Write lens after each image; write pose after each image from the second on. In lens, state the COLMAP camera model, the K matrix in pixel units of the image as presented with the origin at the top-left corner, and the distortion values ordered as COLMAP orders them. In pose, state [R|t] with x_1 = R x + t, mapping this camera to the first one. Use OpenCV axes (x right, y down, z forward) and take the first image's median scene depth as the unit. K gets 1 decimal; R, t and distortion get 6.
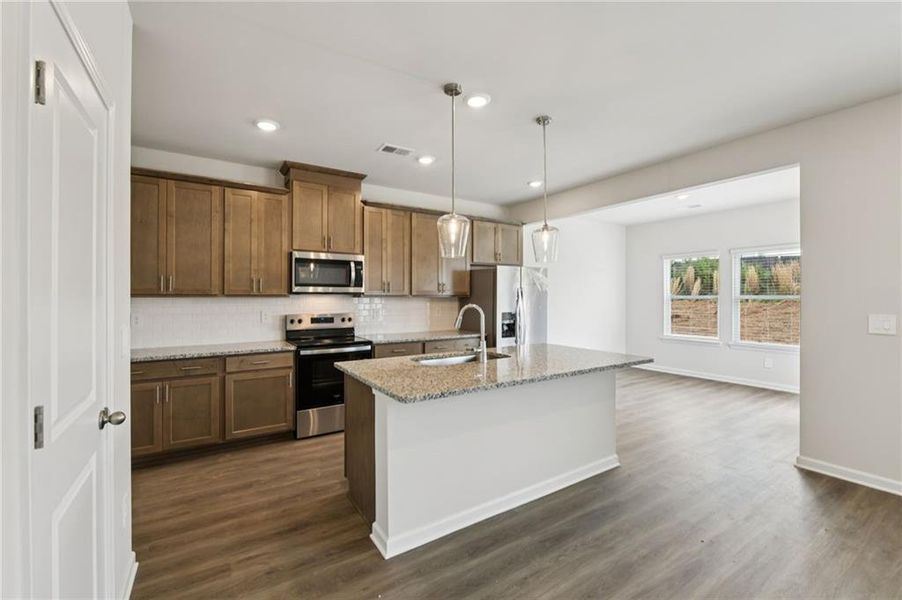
lens RADIAL K [[381.9, 0, 451.0], [0, 381.9, 300.0], [0, 0, 1]] dist [0.000369, 0.000131]
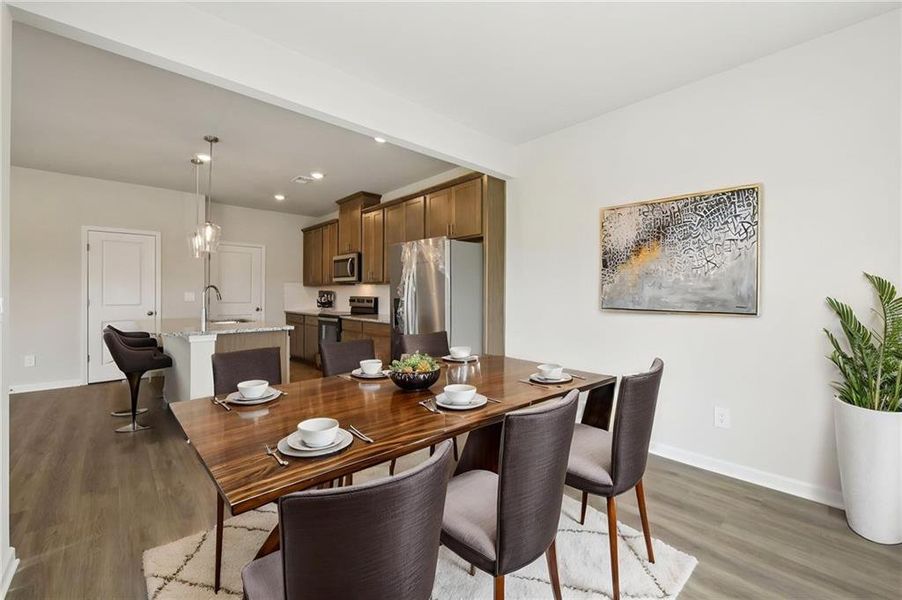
lens RADIAL K [[381.9, 0, 451.0], [0, 381.9, 300.0], [0, 0, 1]] dist [0.000369, 0.000131]
pose [[0.157360, 0.014068, -0.987441, 1.246735], [-0.009453, 0.999874, 0.012739, 0.030929], [0.987496, 0.007330, 0.157474, 1.227078]]
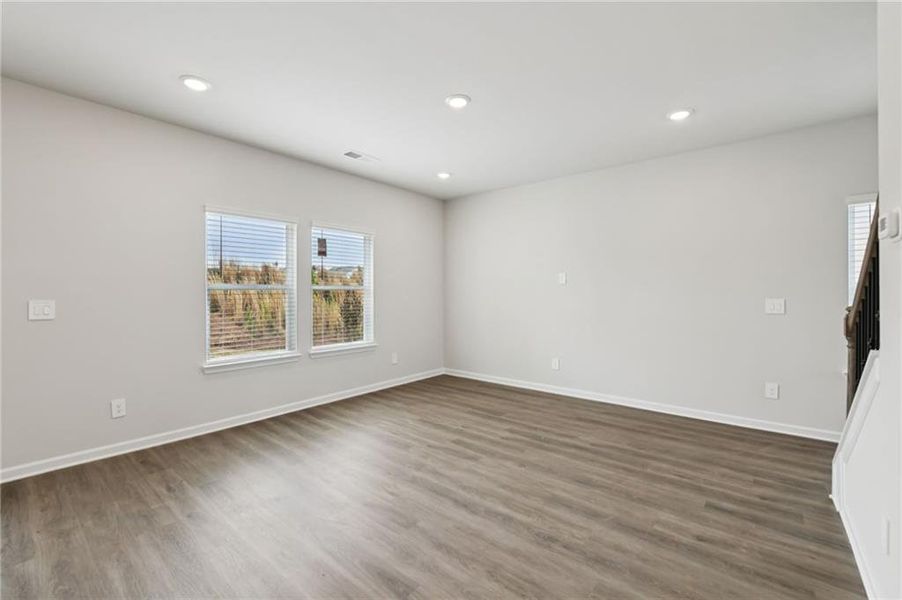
lens RADIAL K [[381.9, 0, 451.0], [0, 381.9, 300.0], [0, 0, 1]] dist [0.000369, 0.000131]
pose [[-0.309590, -0.012724, 0.950785, -0.114862], [0.004524, 0.999879, 0.014854, 0.018708], [-0.950859, 0.008900, -0.309495, 0.192479]]
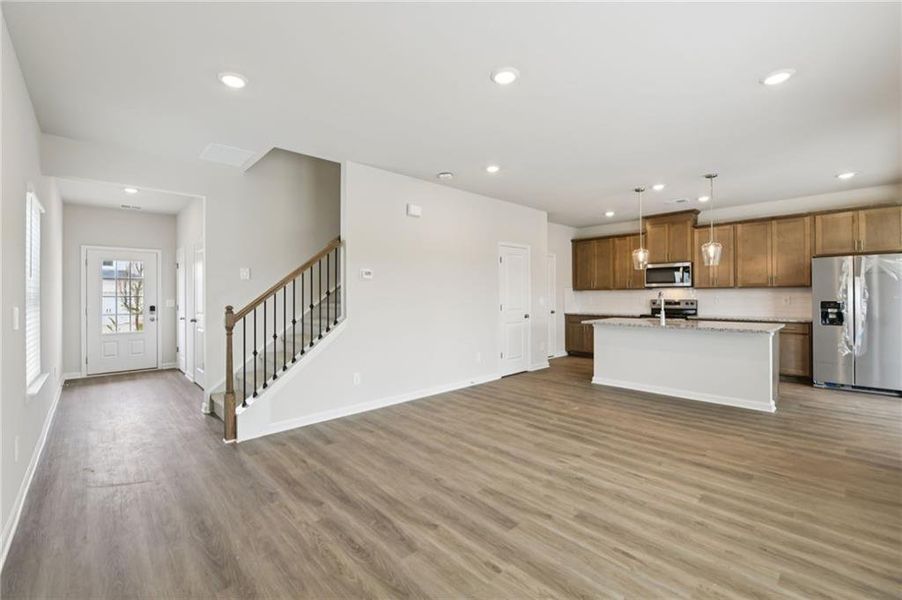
lens RADIAL K [[386.6, 0, 437.9], [0, 386.6, 292.9], [0, 0, 1]] dist [-0.001018, 0.000259]
pose [[0.156794, -0.004265, -0.987622, 1.263338], [0.002370, 0.999989, -0.003942, 0.013581], [0.987629, -0.001723, 0.156802, -0.282820]]
